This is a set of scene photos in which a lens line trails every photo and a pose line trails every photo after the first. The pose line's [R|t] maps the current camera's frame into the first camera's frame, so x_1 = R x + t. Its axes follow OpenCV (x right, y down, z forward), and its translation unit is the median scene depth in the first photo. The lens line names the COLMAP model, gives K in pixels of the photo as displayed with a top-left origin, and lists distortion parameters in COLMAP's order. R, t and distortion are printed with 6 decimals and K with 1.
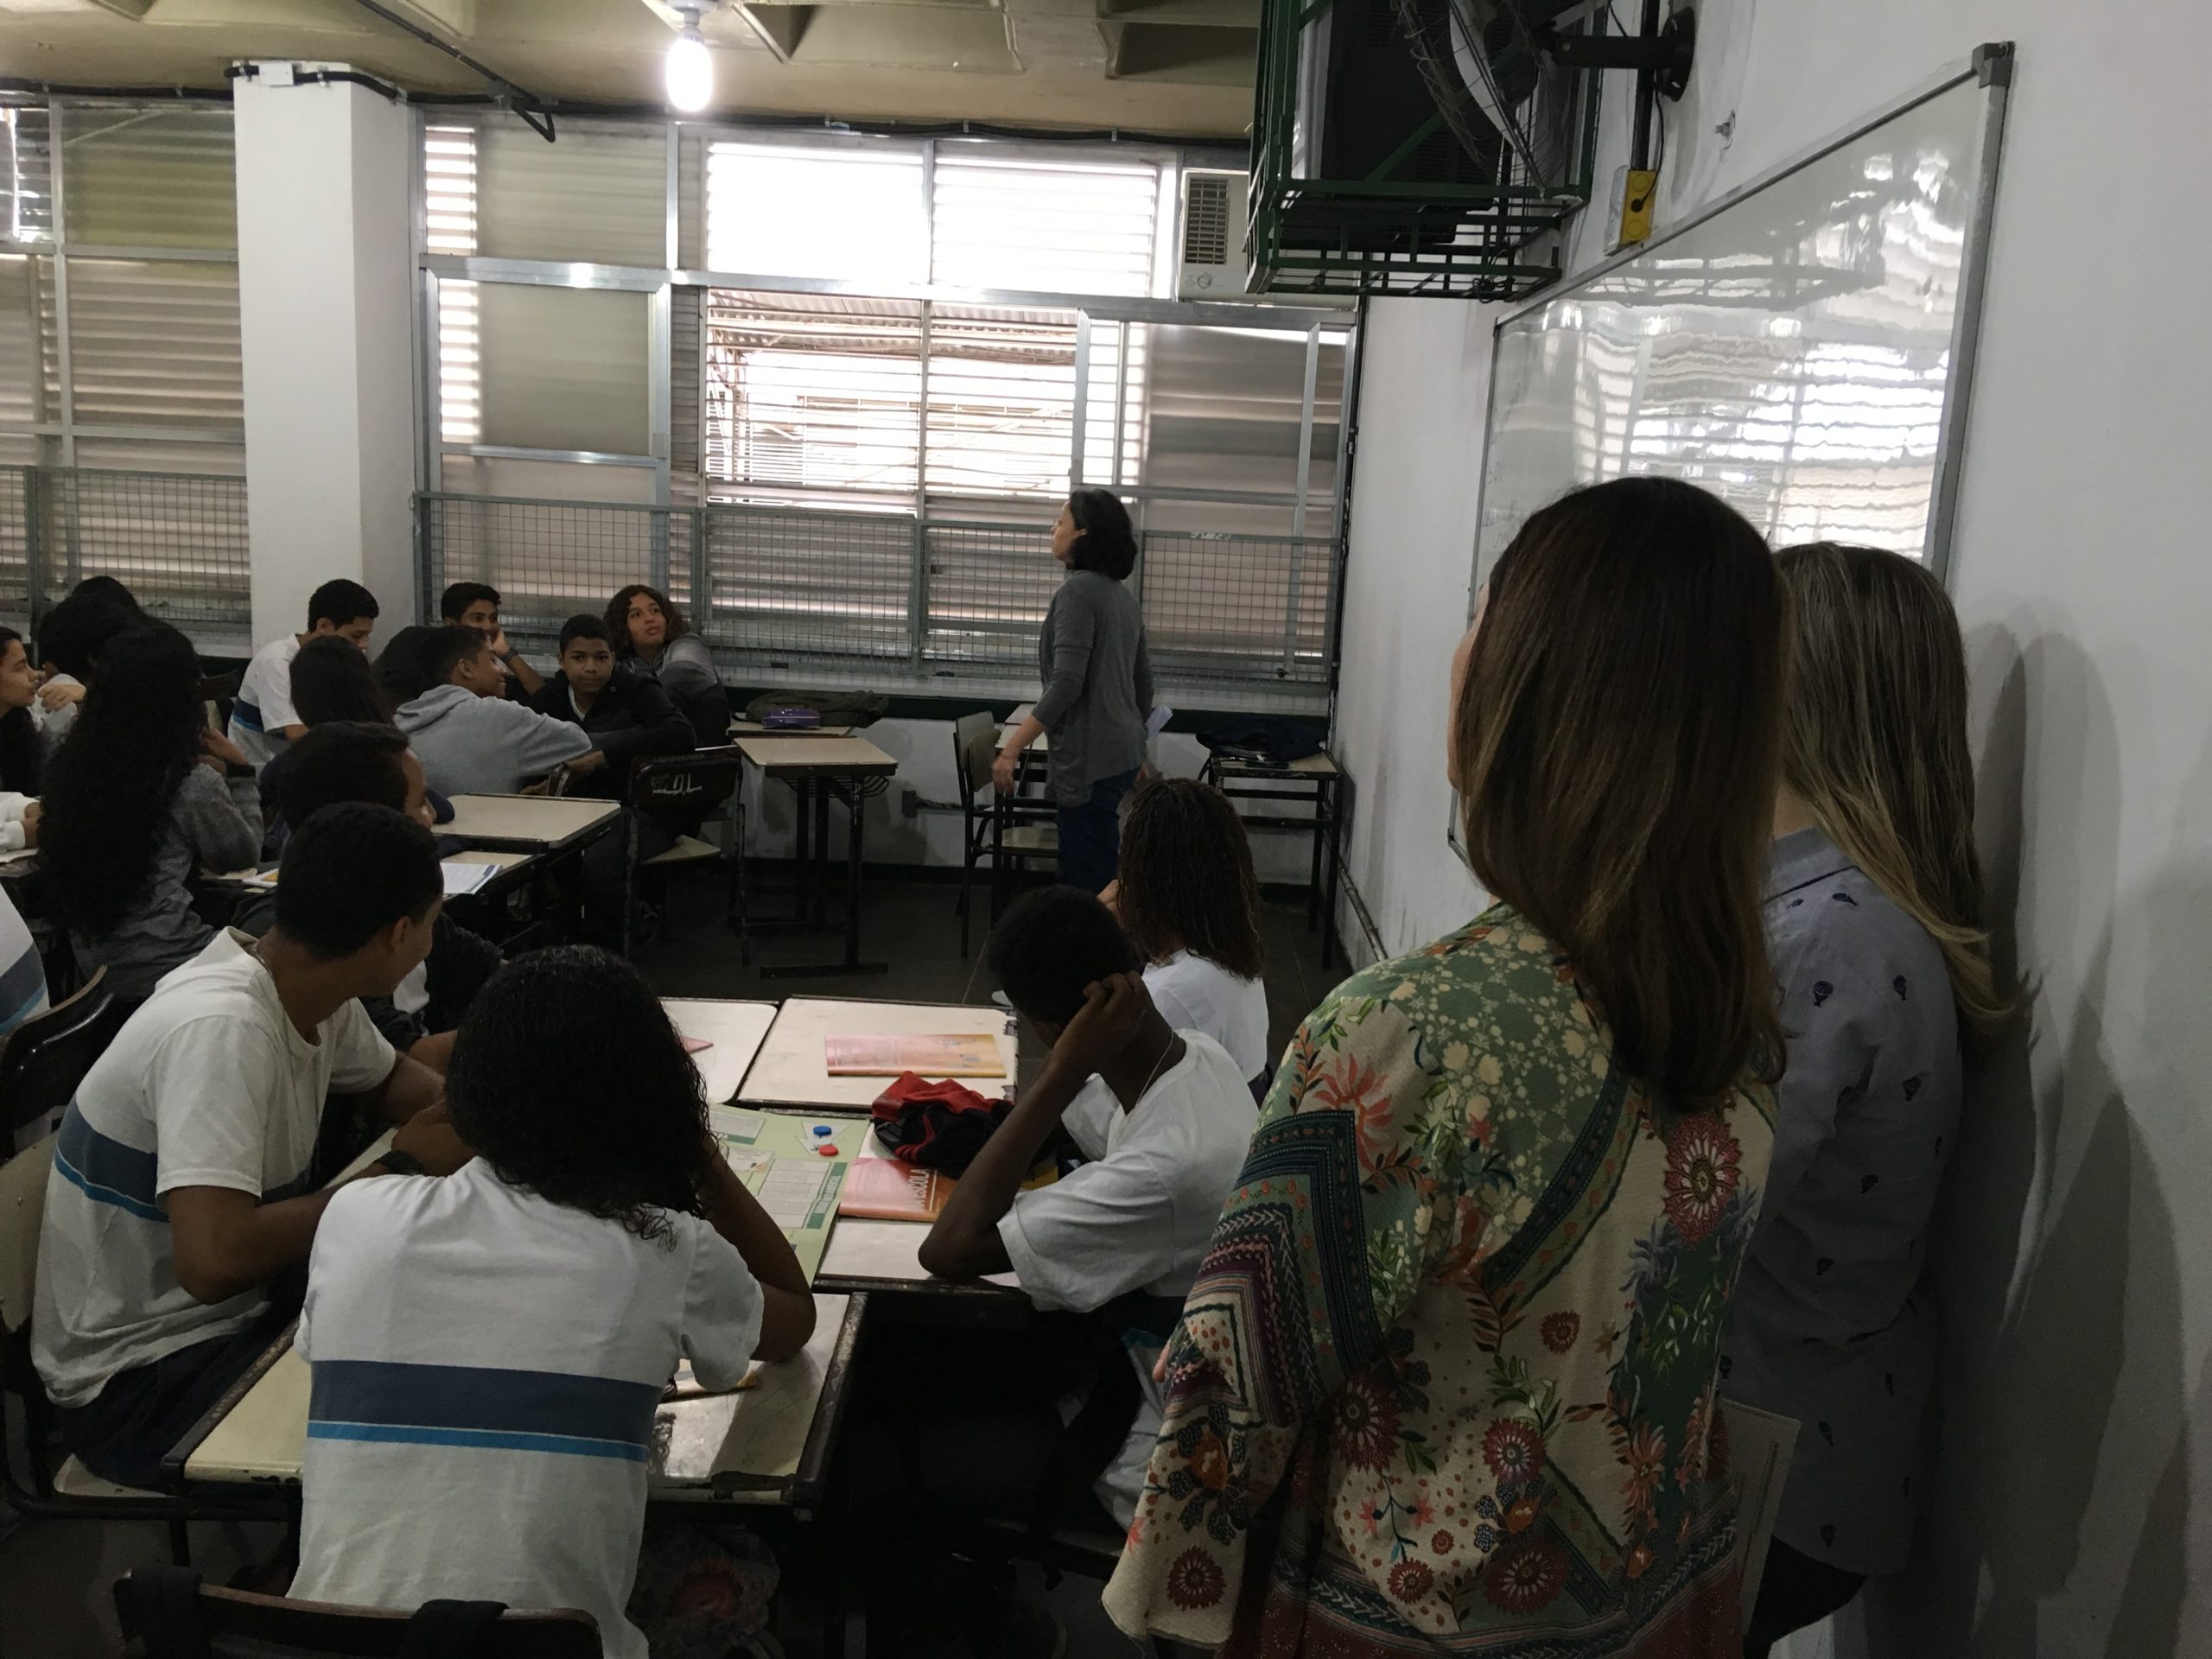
lens RADIAL K [[1900.1, 0, 1088.9], [0, 1900.1, 830.9], [0, 0, 1]] dist [0.139900, -0.222082]
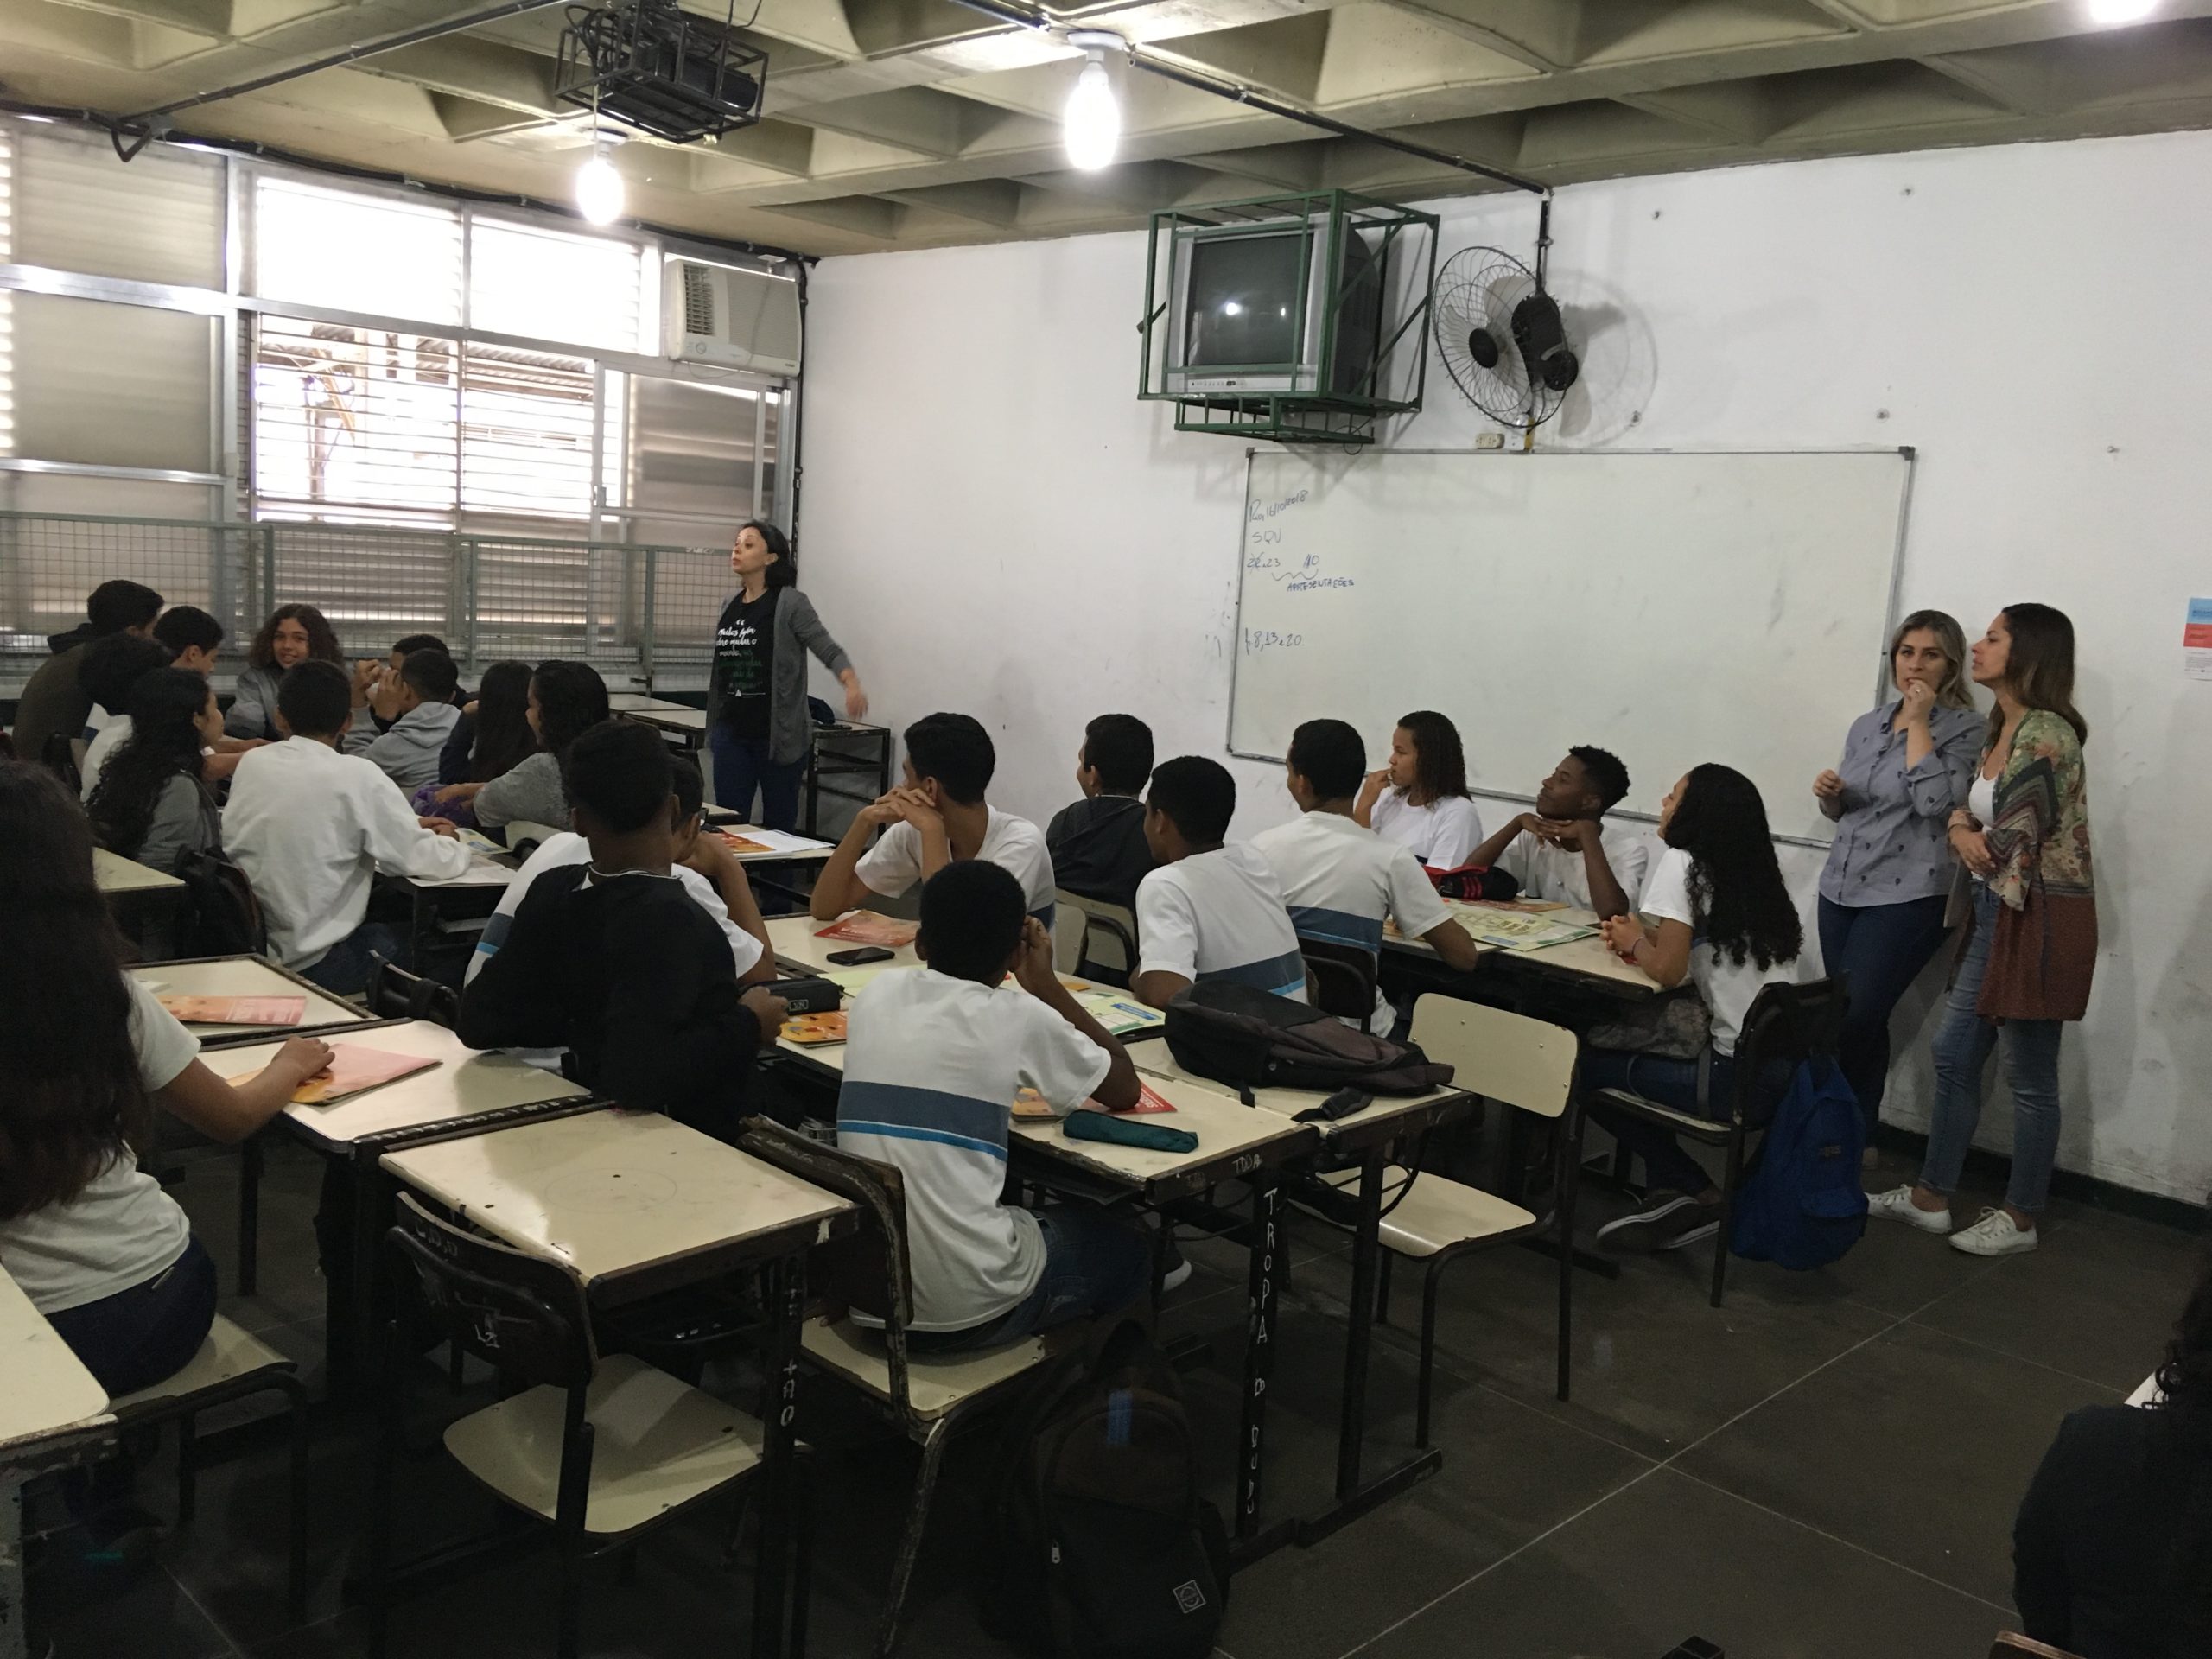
lens RADIAL K [[1890.6, 0, 1106.0], [0, 1890.6, 829.5], [0, 0, 1]] dist [0.121390, -0.190288]
pose [[0.679938, -0.113254, 0.724471, -0.668667], [0.096173, 0.993239, 0.065008, -0.029040], [-0.726936, 0.025473, 0.686233, -0.037714]]
